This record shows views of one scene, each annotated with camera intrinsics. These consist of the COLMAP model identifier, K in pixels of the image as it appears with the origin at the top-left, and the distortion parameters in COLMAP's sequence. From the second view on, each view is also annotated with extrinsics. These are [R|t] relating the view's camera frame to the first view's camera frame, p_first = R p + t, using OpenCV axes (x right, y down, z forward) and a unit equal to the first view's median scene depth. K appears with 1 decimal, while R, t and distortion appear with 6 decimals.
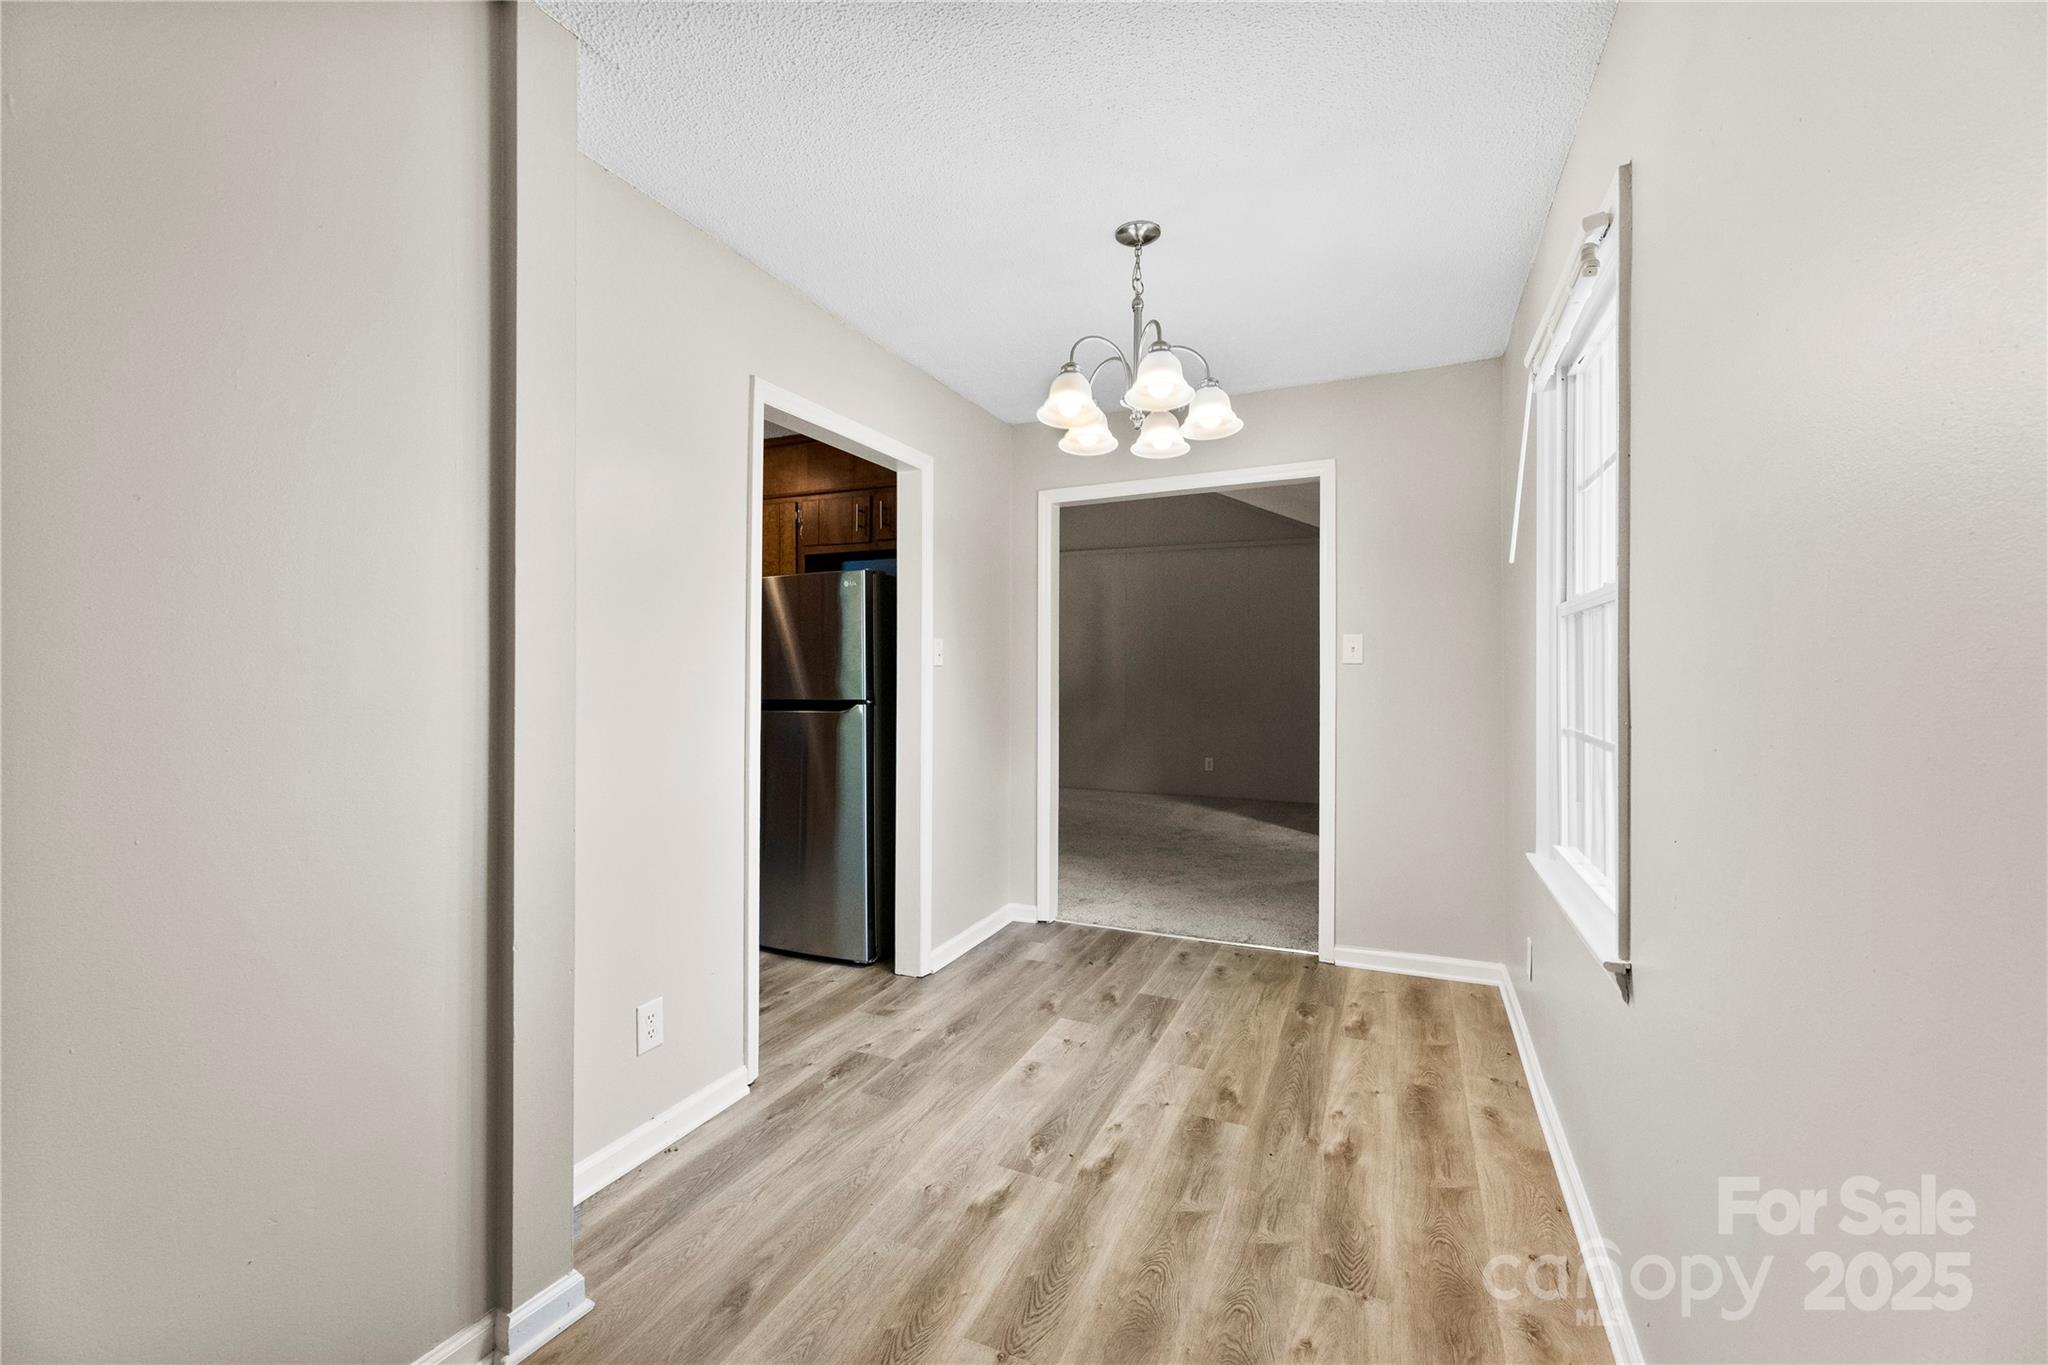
lens RADIAL K [[830.3, 0, 1024.6], [0, 830.3, 672.7], [0, 0, 1]] dist [0.001691, 0.000316]
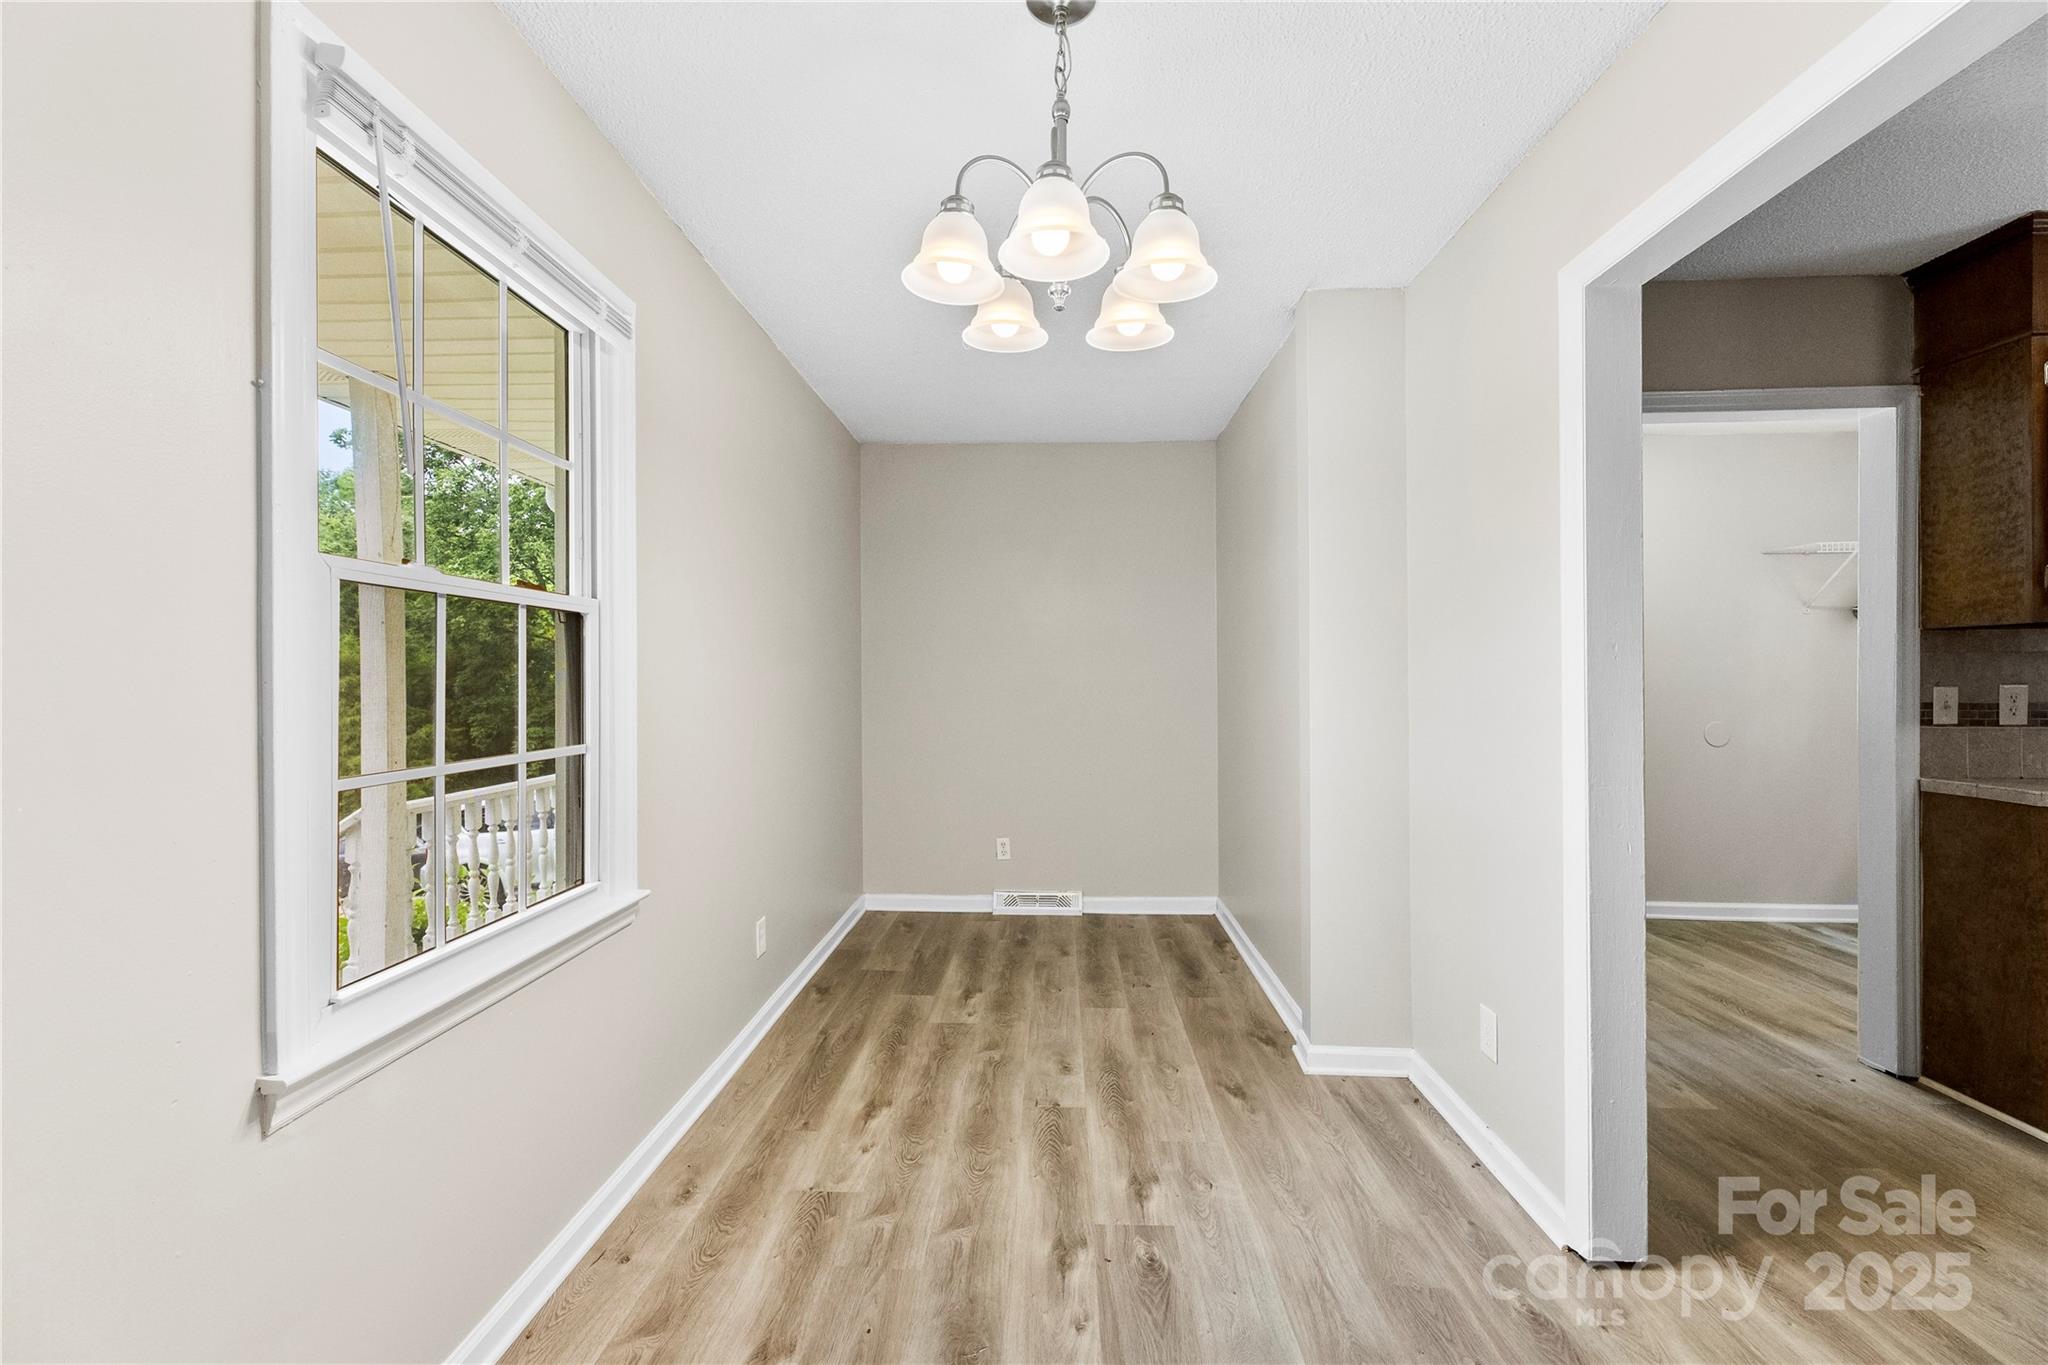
lens RADIAL K [[830.3, 0, 1027.0], [0, 830.3, 681.4], [0, 0, 1]] dist [0.001691, 0.000316]
pose [[-0.925786, 0.002023, -0.378042, 0.488513], [-0.001012, 0.999969, 0.007830, -0.004637], [0.378046, 0.007631, -0.925755, 1.906064]]
